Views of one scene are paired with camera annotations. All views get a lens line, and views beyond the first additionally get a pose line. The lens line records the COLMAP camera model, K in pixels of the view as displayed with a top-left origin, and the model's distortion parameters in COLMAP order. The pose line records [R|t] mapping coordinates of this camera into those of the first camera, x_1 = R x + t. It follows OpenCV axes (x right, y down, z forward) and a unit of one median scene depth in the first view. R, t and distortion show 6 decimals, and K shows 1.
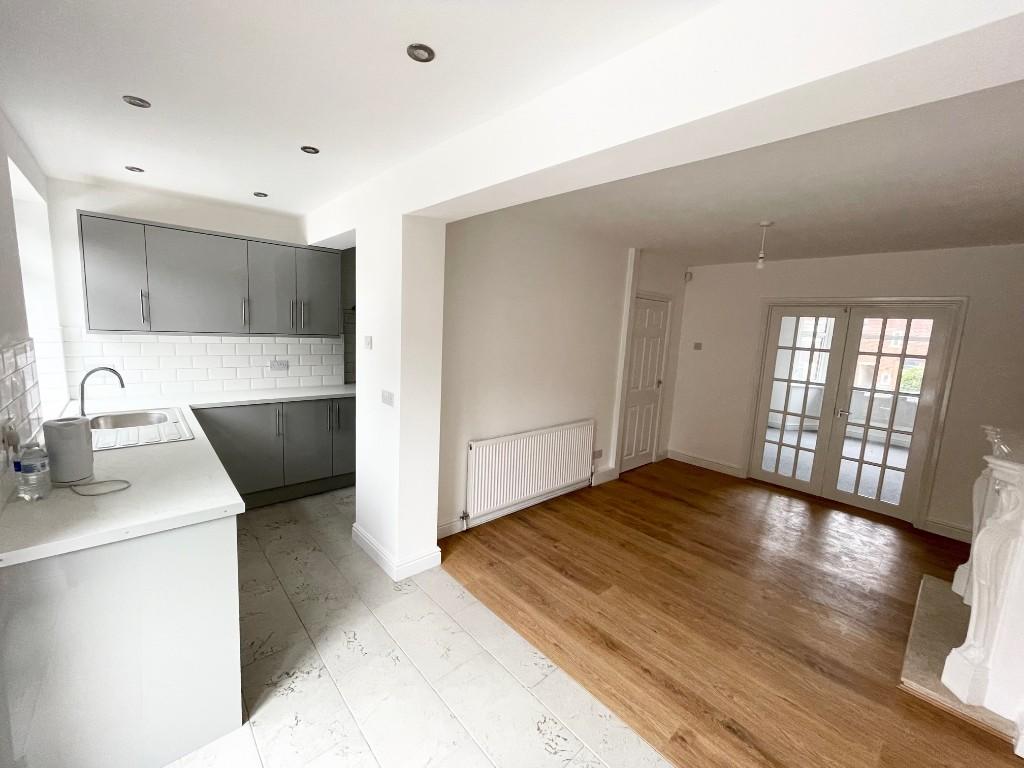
lens RADIAL K [[414.4, 0, 509.4], [0, 414.4, 382.2], [0, 0, 1]] dist [0.000793, 0.000005]
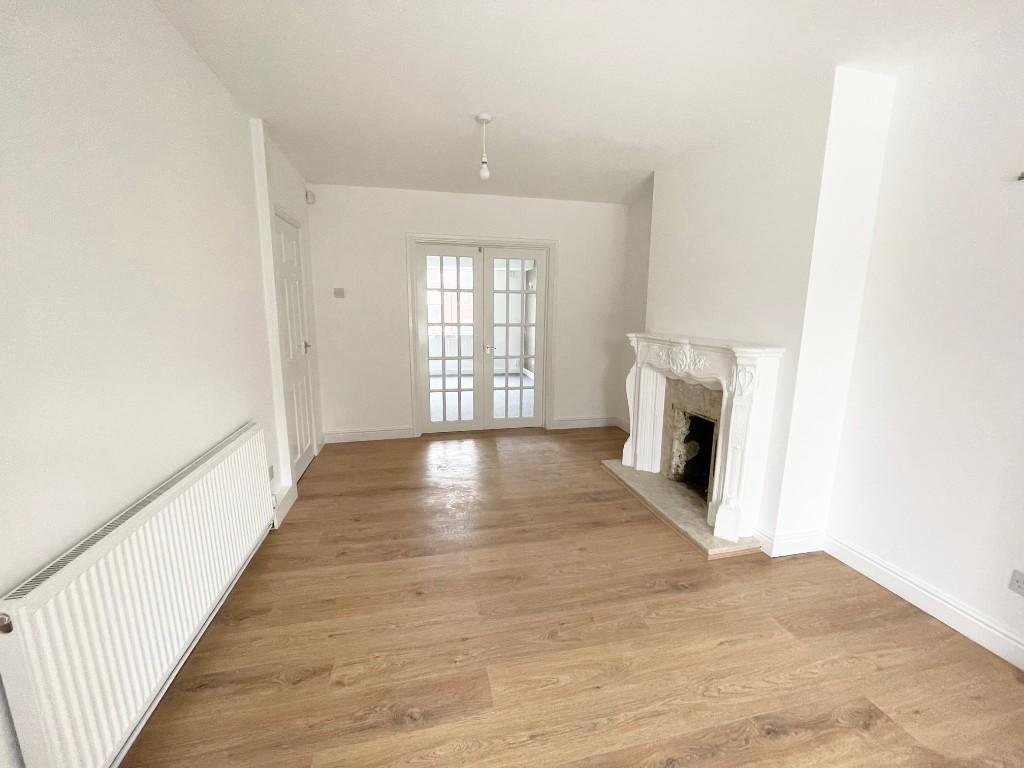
lens RADIAL K [[414.4, 0, 509.4], [0, 414.4, 382.2], [0, 0, 1]] dist [0.000793, 0.000005]
pose [[0.488419, -0.207237, 0.847644, -0.110806], [0.137567, 0.977529, 0.159725, -0.005187], [-0.861697, 0.038595, 0.505953, 0.459485]]
